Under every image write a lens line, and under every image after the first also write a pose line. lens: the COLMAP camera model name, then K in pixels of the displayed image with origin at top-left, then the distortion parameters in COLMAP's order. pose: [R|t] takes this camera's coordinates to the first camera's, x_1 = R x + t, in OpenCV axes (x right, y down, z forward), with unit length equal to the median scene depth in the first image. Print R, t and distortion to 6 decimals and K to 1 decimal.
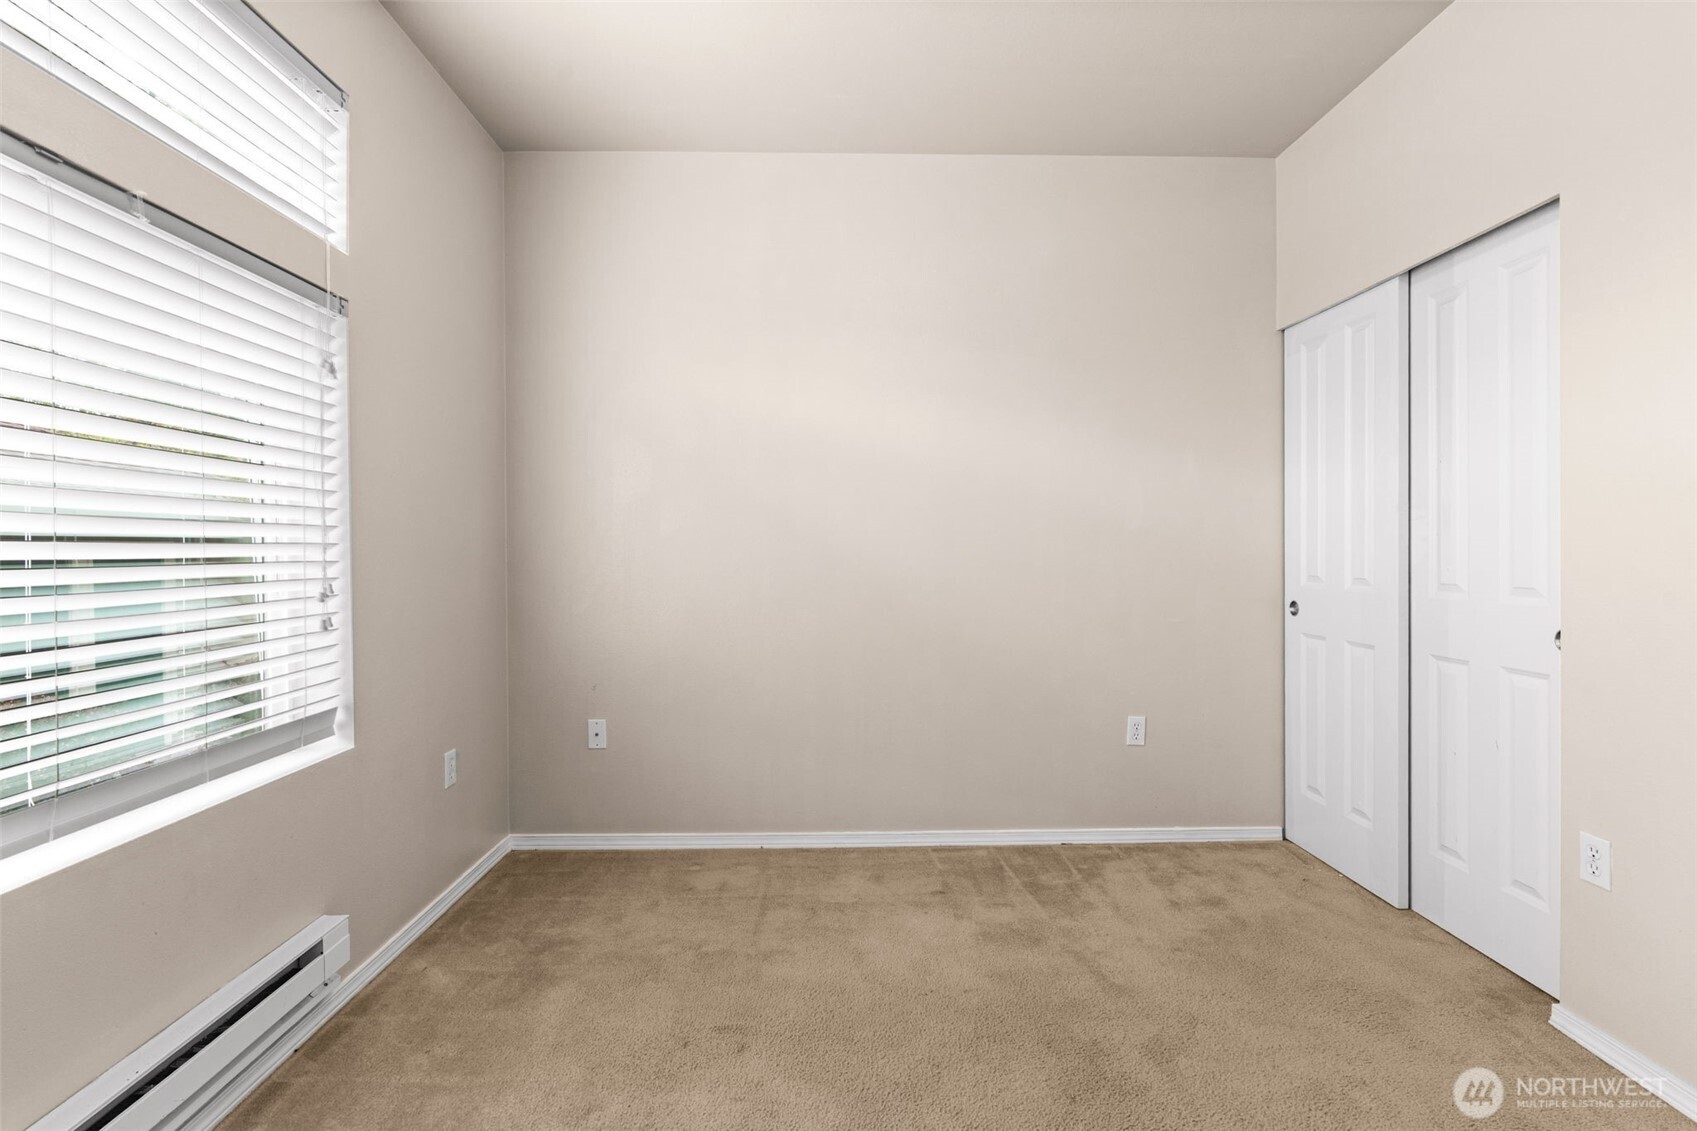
lens RADIAL K [[765.1, 0, 862.8], [0, 765.1, 553.3], [0, 0, 1]] dist [-0.006271, -0.000253]
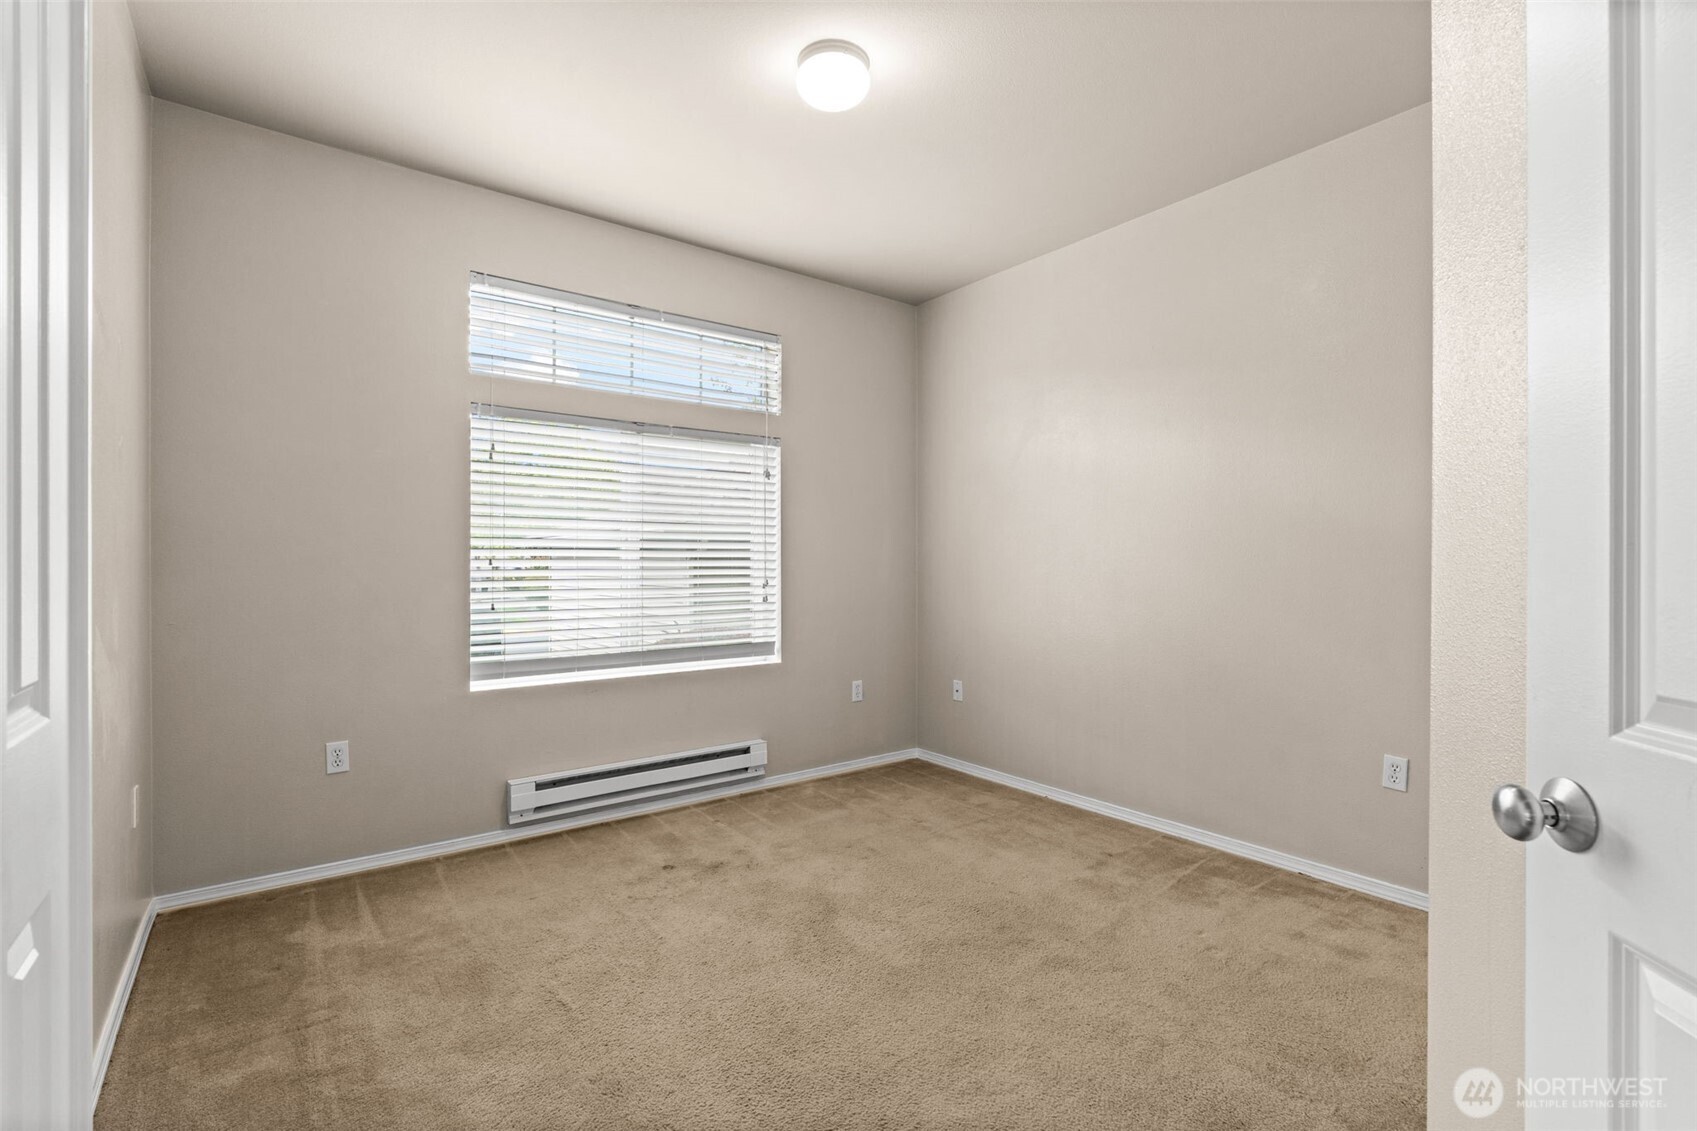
lens RADIAL K [[765.1, 0, 853.2], [0, 765.1, 569.1], [0, 0, 1]] dist [-0.006271, -0.000253]
pose [[0.585922, 0.008509, -0.810323, 0.894484], [-0.006426, 0.999962, 0.005853, -0.001712], [0.810342, 0.001778, 0.585954, -0.013451]]
